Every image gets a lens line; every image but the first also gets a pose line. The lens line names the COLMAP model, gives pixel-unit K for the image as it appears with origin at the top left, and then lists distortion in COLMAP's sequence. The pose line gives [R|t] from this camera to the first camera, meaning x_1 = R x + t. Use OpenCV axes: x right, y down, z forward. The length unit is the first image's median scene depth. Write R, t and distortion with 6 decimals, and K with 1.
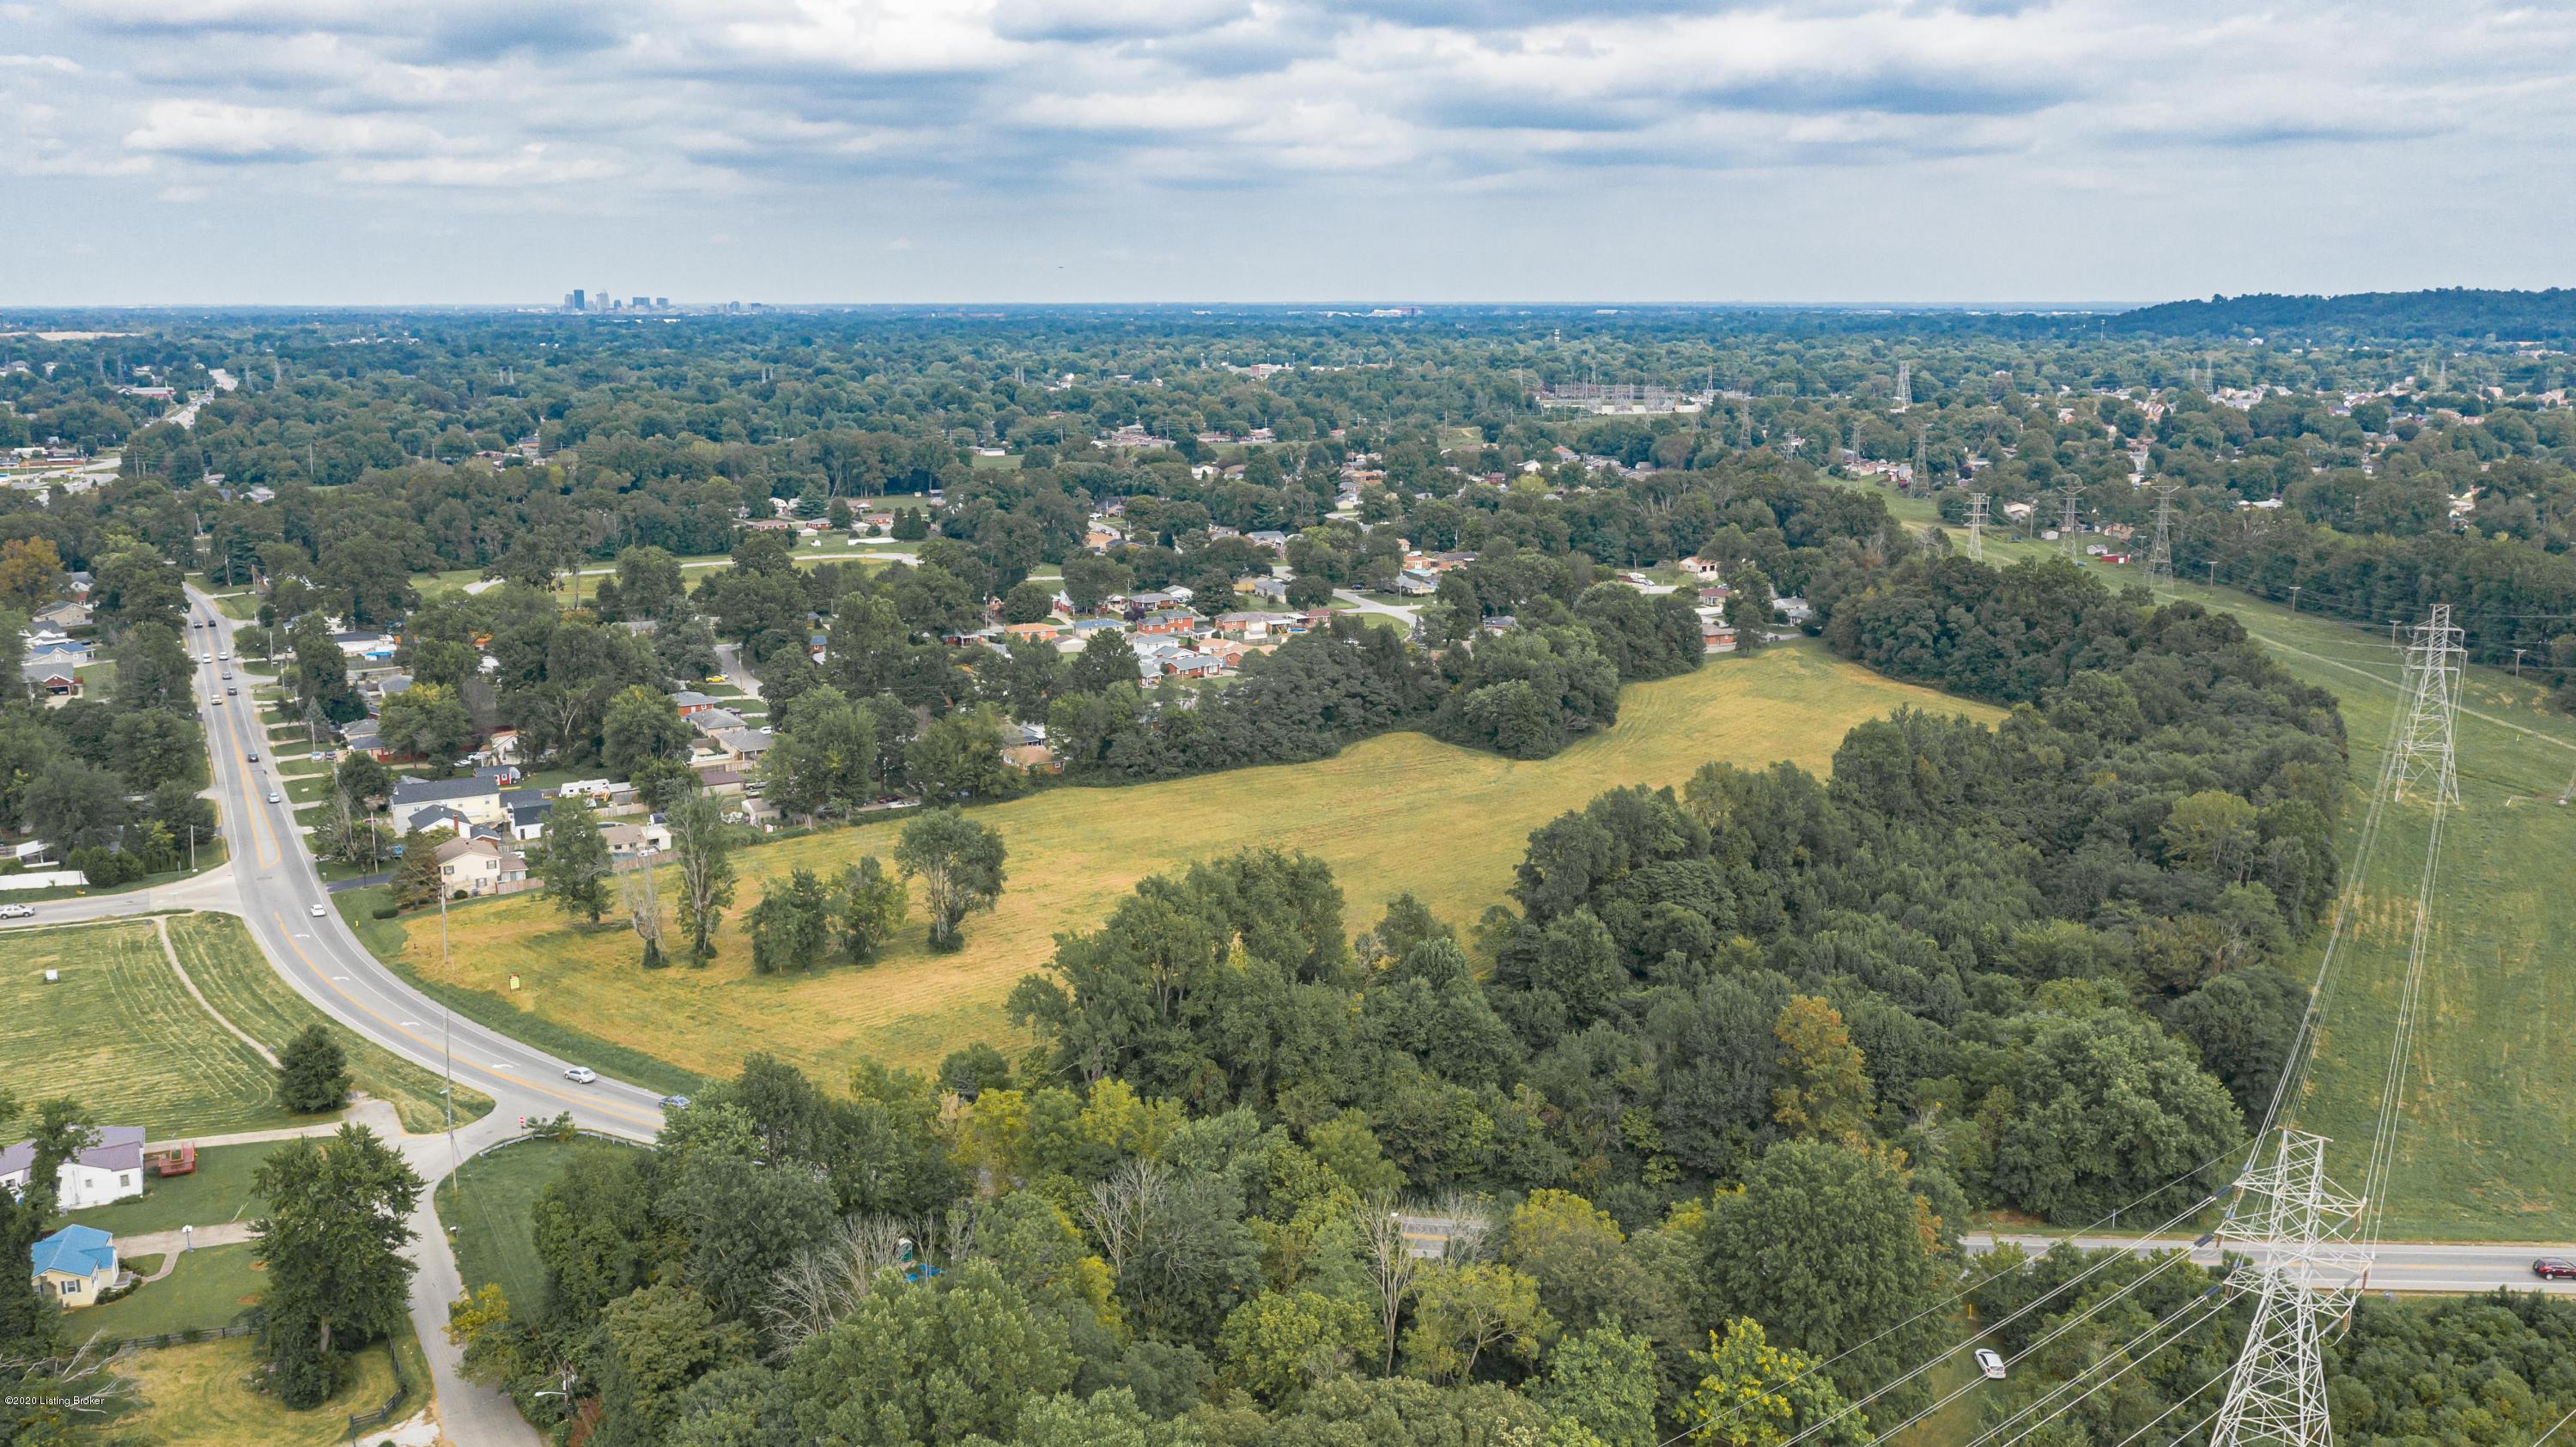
lens RADIAL K [[2041.2, 0, 1279.2], [0, 2041.2, 718.6], [0, 0, 1]] dist [-0.013105, 0.003957]
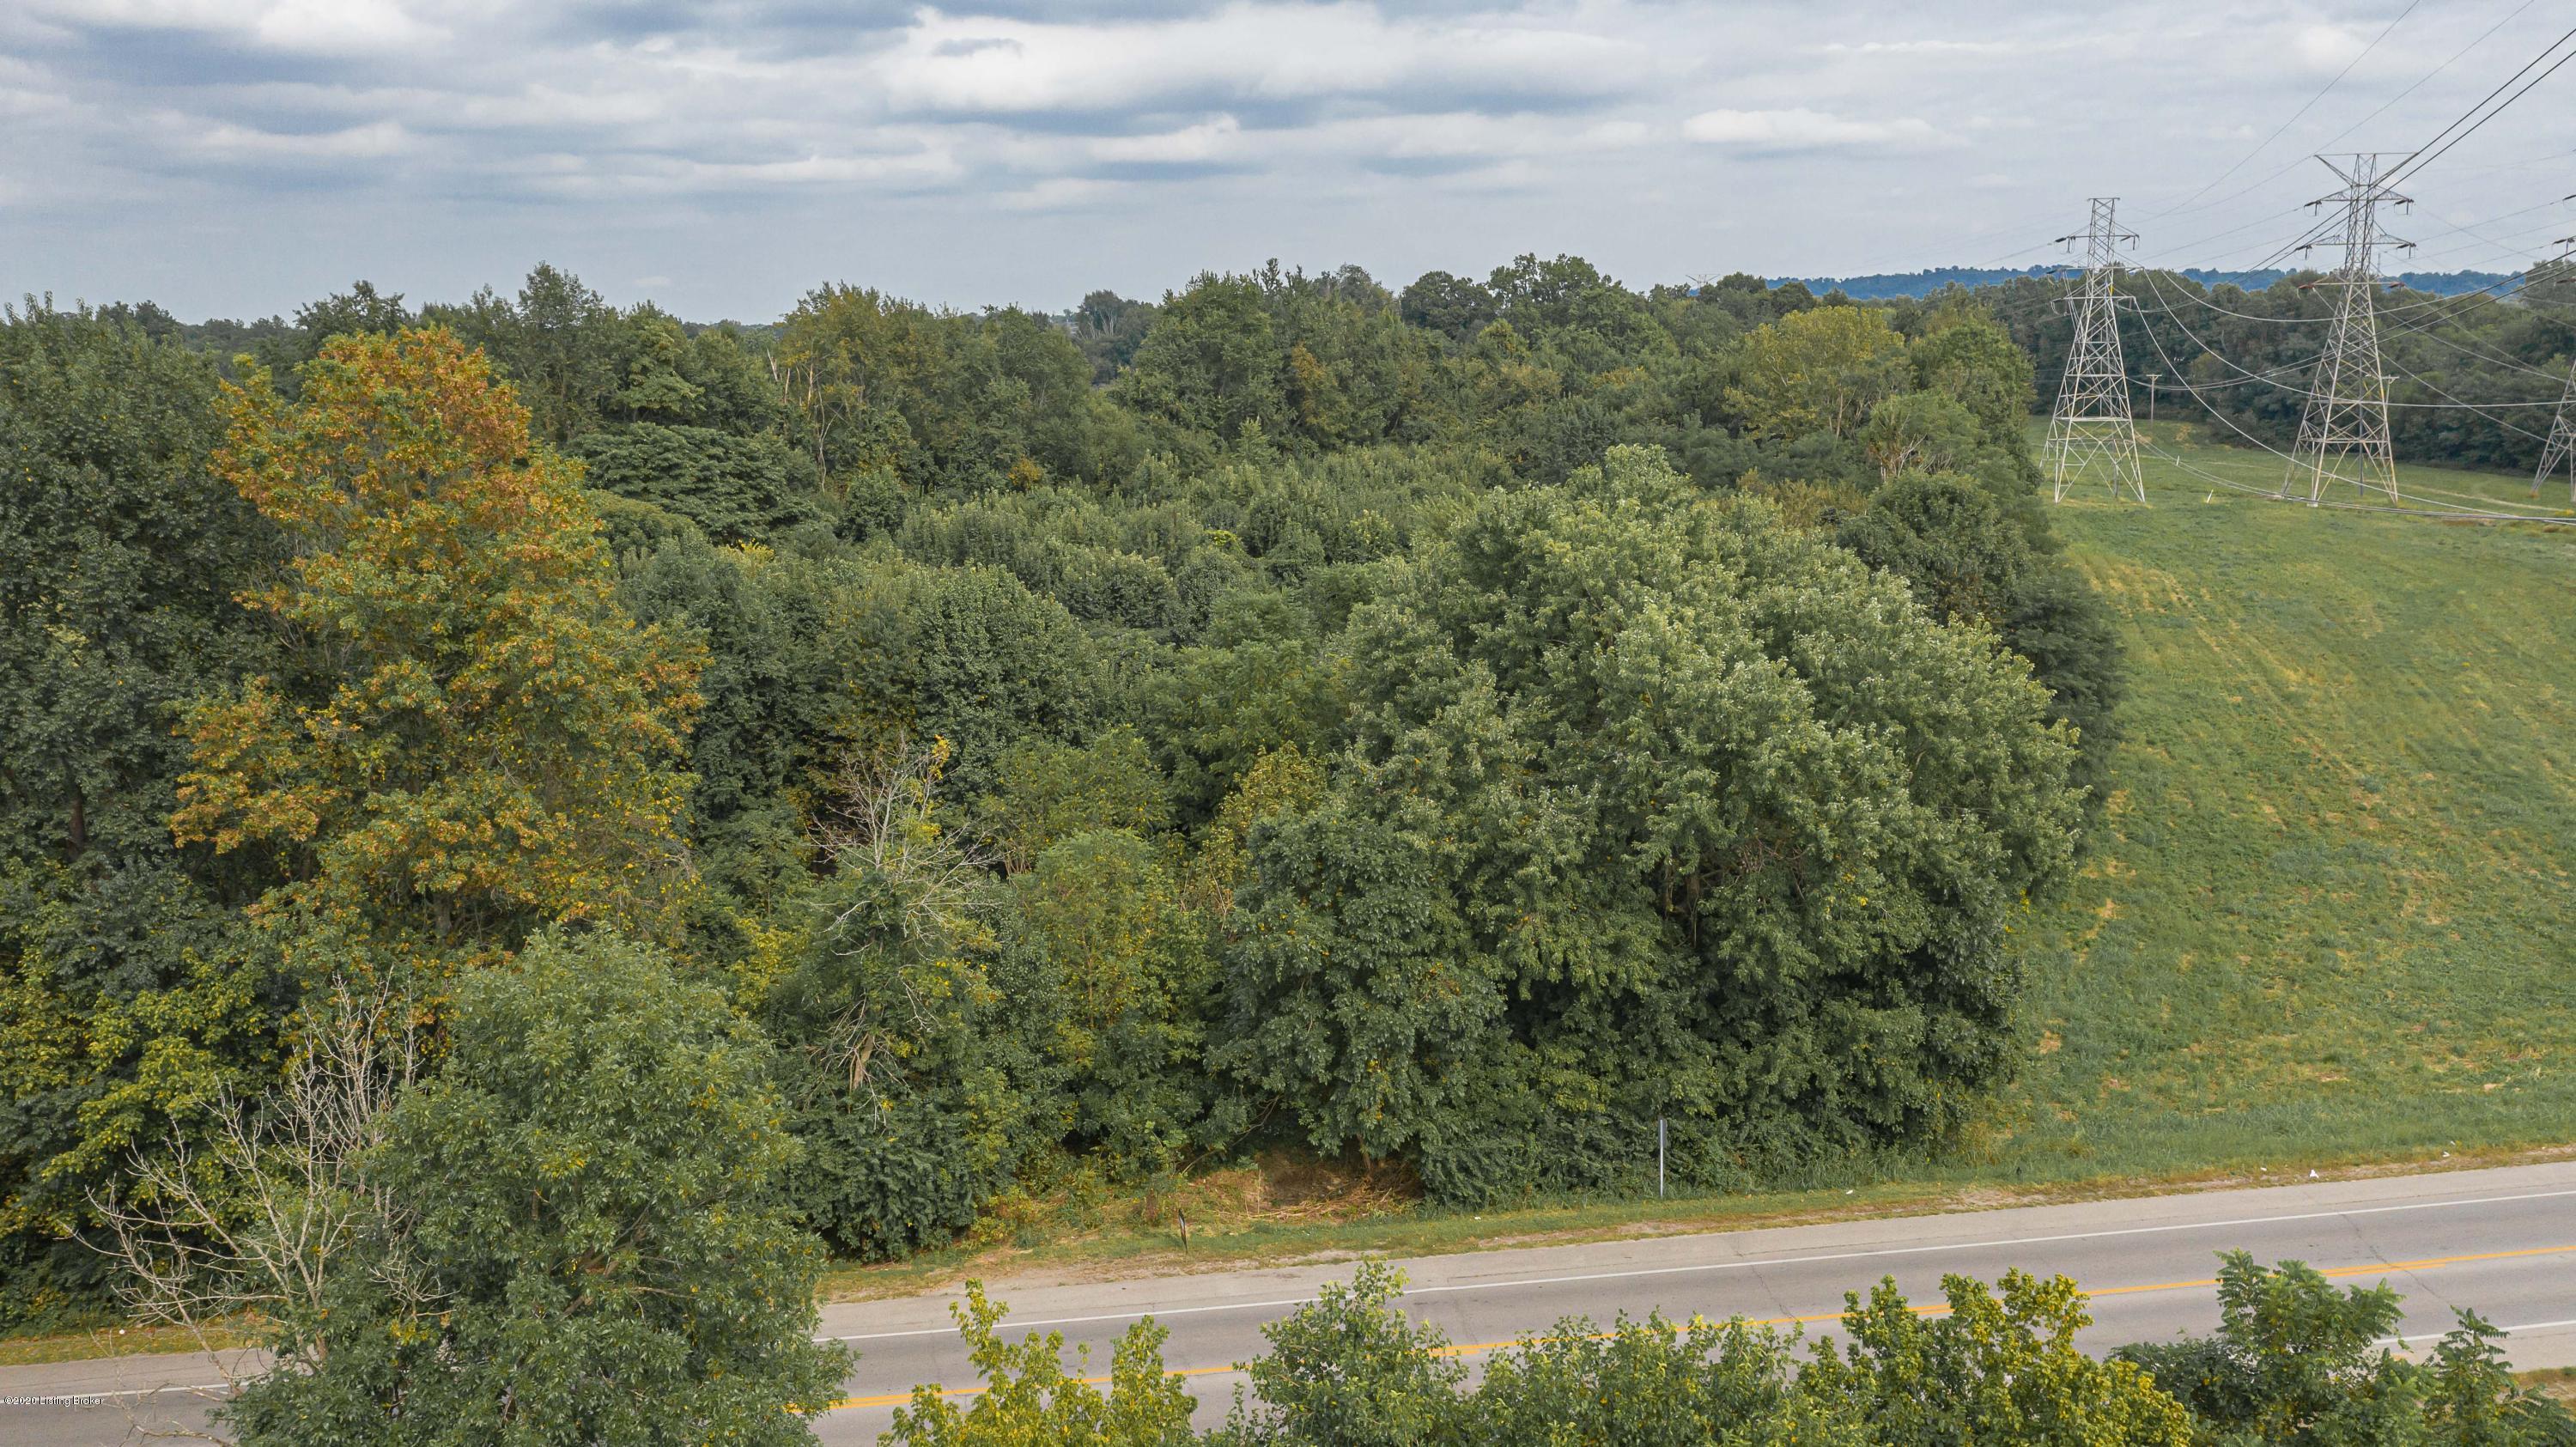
lens RADIAL K [[2041.2, 0, 1261.7], [0, 2041.2, 722.1], [0, 0, 1]] dist [-0.013105, 0.003957]
pose [[0.980375, -0.052258, 0.190091, 0.162978], [0.053671, 0.998556, -0.002286, 0.097963], [-0.189697, 0.012443, 0.981764, 0.391800]]
